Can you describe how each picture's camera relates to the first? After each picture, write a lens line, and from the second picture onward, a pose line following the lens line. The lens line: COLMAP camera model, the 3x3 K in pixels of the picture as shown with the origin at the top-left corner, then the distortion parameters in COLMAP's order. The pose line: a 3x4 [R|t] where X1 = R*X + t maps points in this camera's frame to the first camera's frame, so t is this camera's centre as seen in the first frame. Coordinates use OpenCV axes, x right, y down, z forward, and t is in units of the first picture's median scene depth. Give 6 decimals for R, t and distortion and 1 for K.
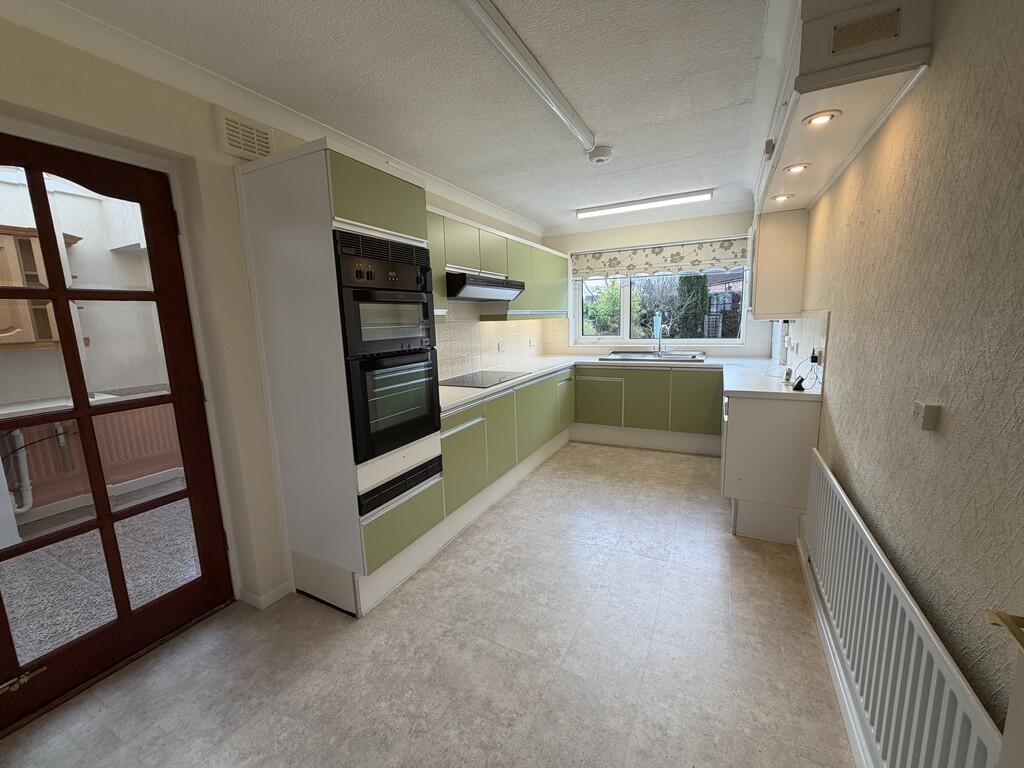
lens RADIAL K [[406.4, 0, 512.0], [0, 406.4, 384.0], [0, 0, 1]] dist [-0.000762, -0.000068]
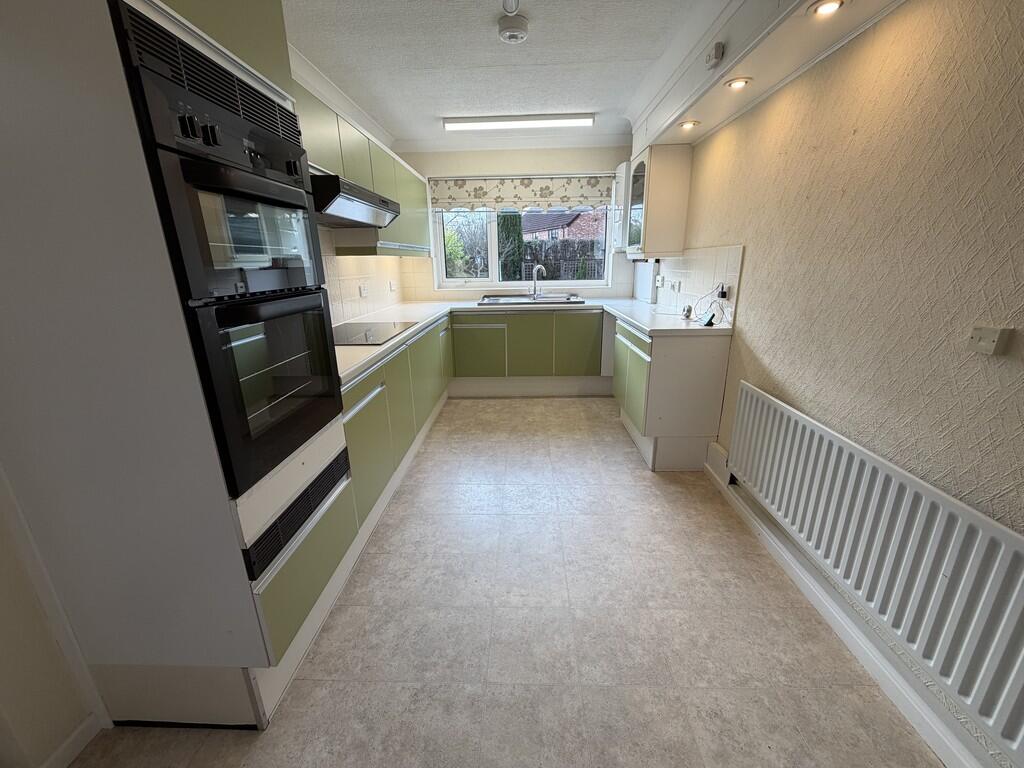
lens RADIAL K [[406.4, 0, 512.0], [0, 406.4, 384.0], [0, 0, 1]] dist [-0.000762, -0.000068]
pose [[0.904381, -0.109449, 0.412451, -0.130279], [0.058047, 0.989117, 0.135195, -0.004776], [-0.422759, -0.098326, 0.900892, 0.185620]]
